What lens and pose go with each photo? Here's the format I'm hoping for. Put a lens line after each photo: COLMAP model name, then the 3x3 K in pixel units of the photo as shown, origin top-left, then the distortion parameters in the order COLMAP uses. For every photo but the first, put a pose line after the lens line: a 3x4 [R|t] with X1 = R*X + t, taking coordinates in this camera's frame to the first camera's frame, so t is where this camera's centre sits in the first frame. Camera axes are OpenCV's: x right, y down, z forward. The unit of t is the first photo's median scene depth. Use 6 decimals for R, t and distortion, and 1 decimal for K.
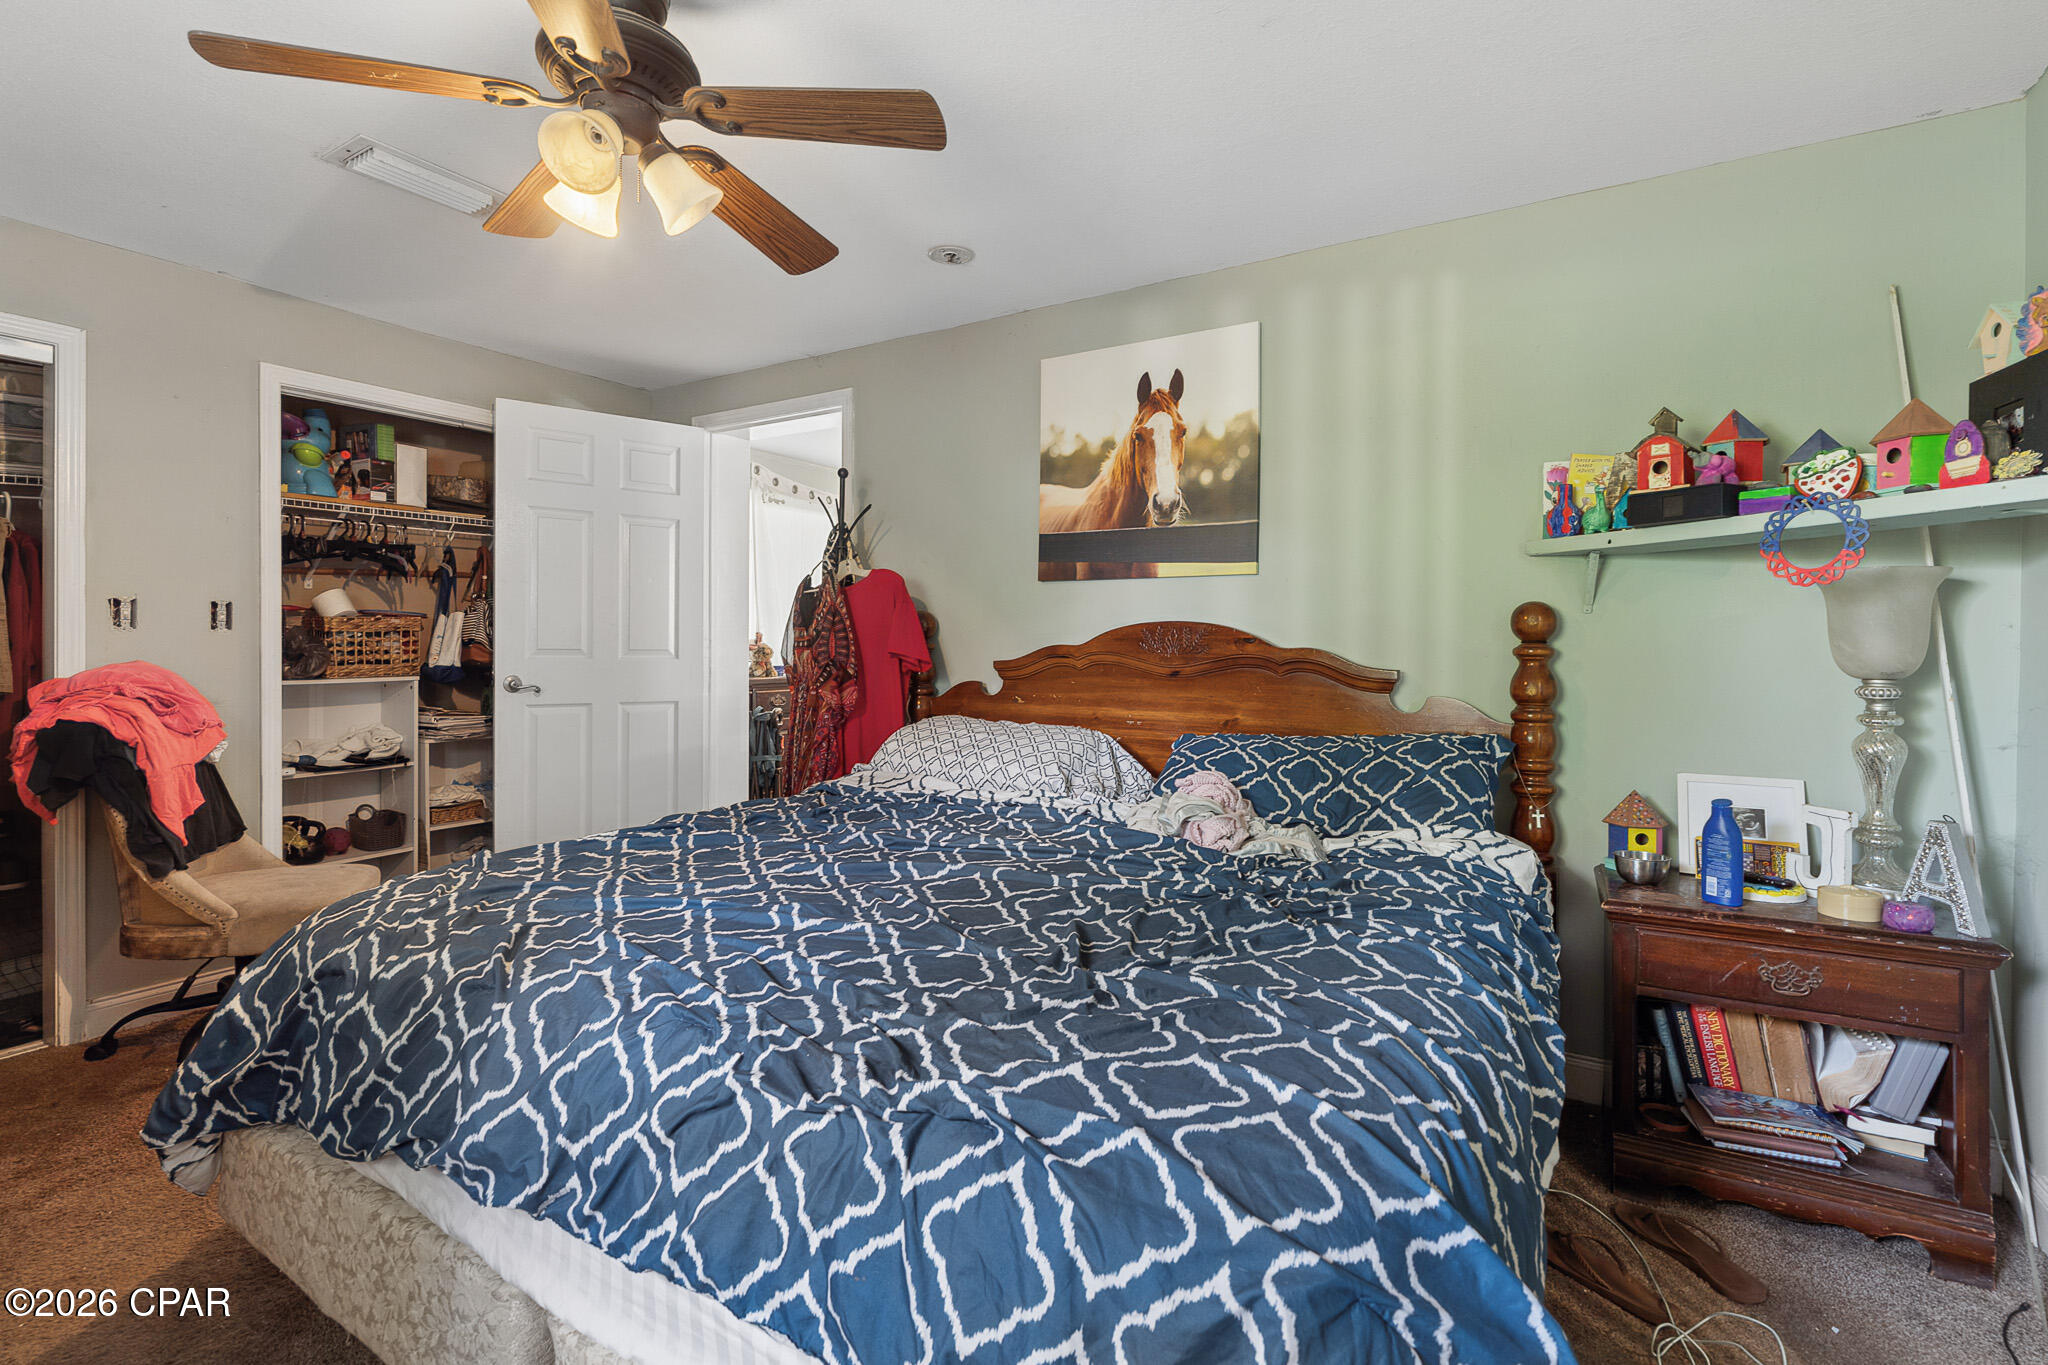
lens RADIAL K [[924.5, 0, 1020.1], [0, 924.5, 662.7], [0, 0, 1]] dist [-0.007150, 0.003156]
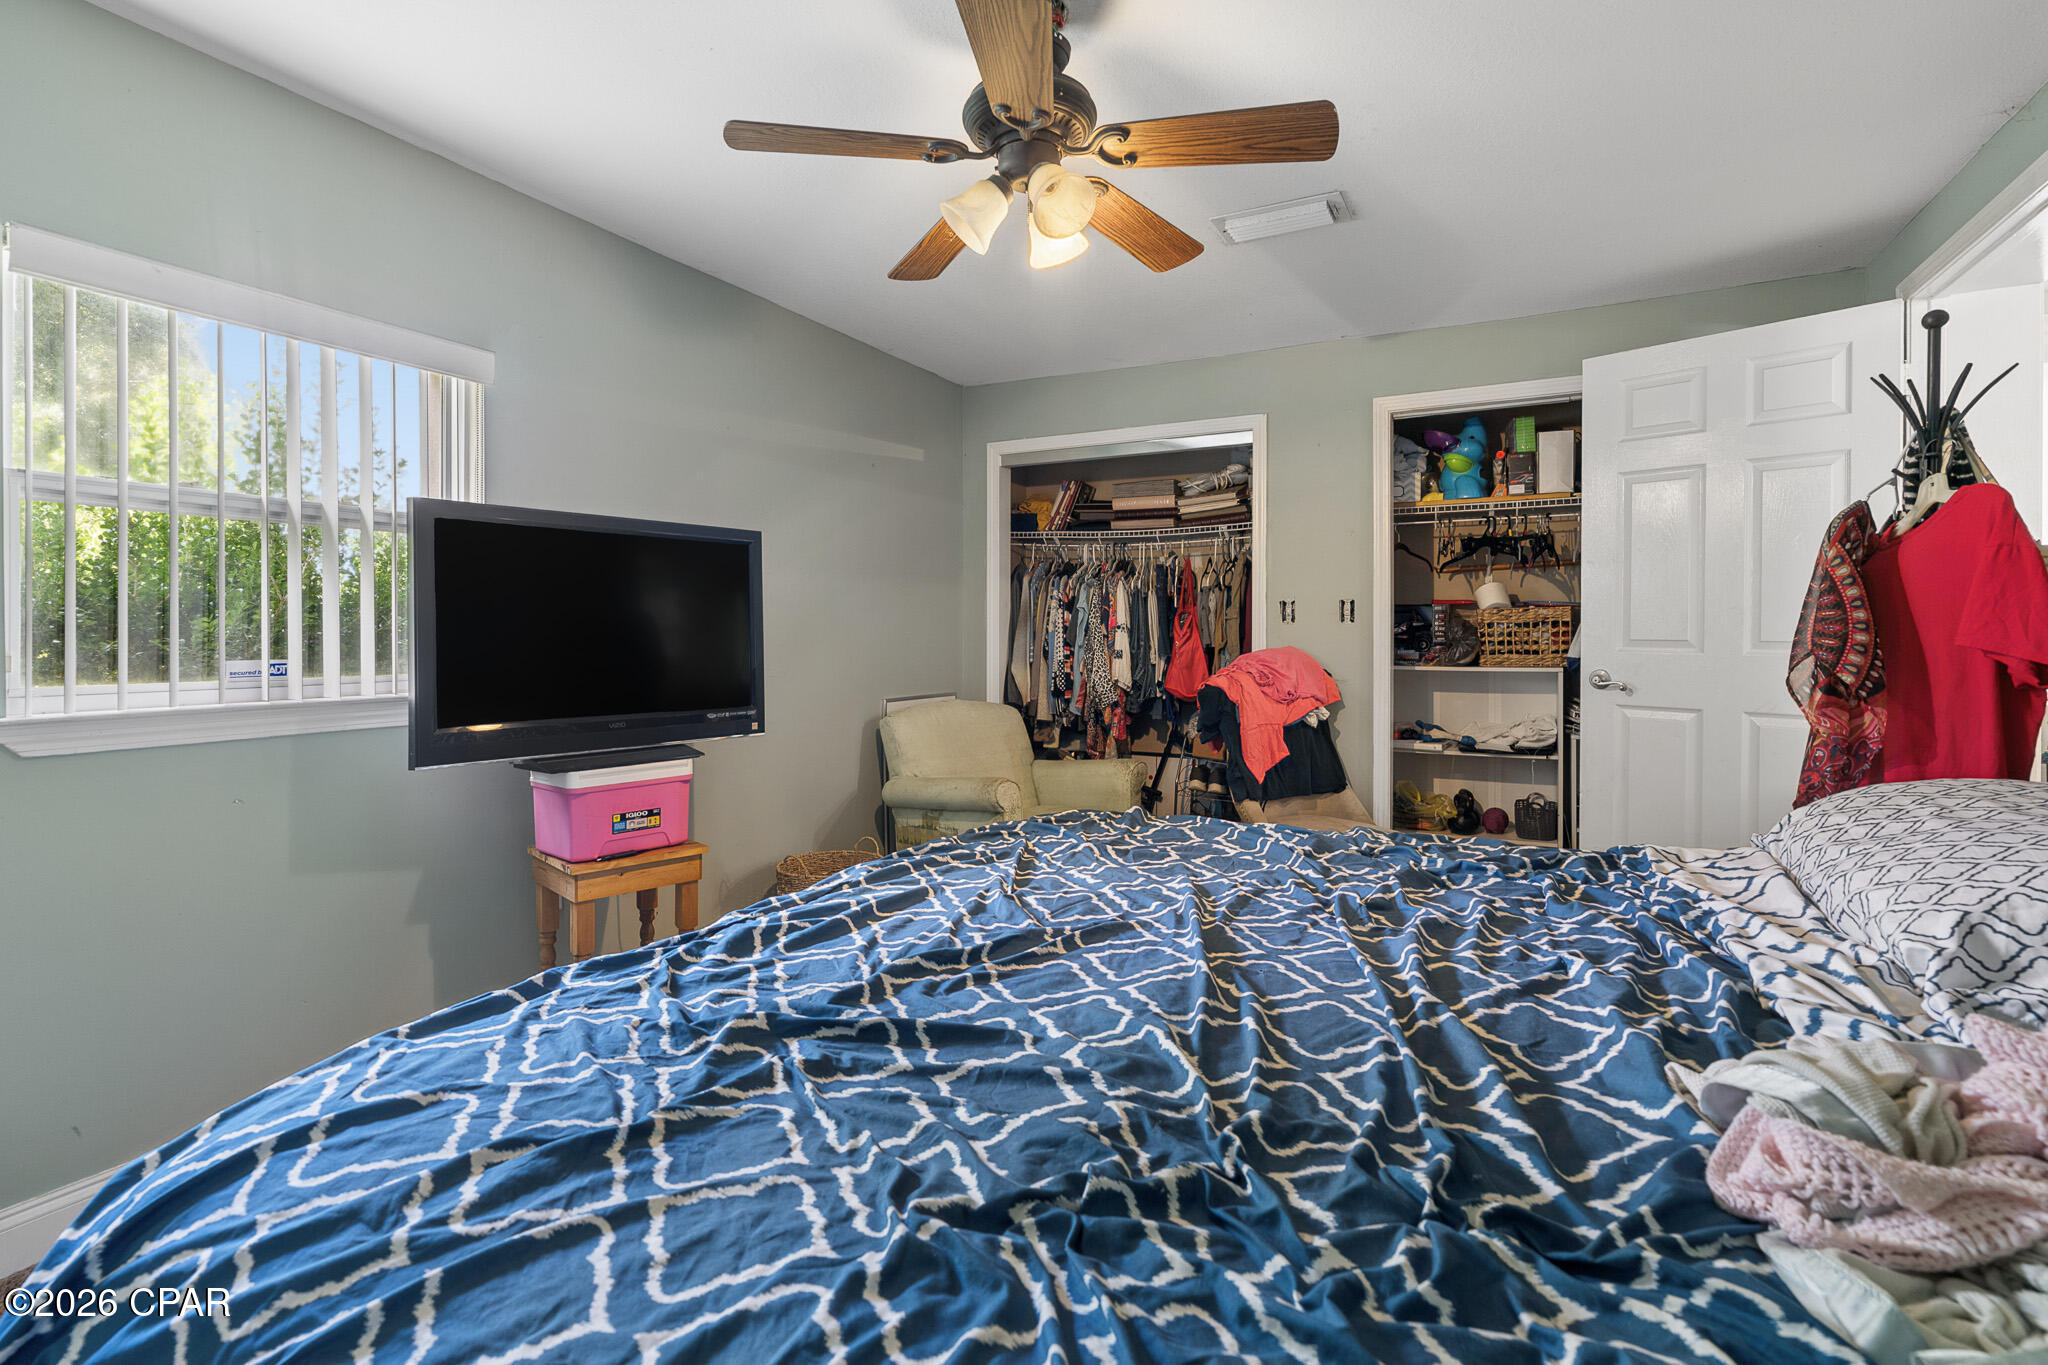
lens RADIAL K [[924.5, 0, 996.7], [0, 924.5, 639.0], [0, 0, 1]] dist [-0.007150, 0.003156]
pose [[0.063198, 0.001527, -0.998000, 0.283322], [-0.023245, 0.999730, 0.000058, -0.002003], [0.997730, 0.023194, 0.063216, 0.365646]]
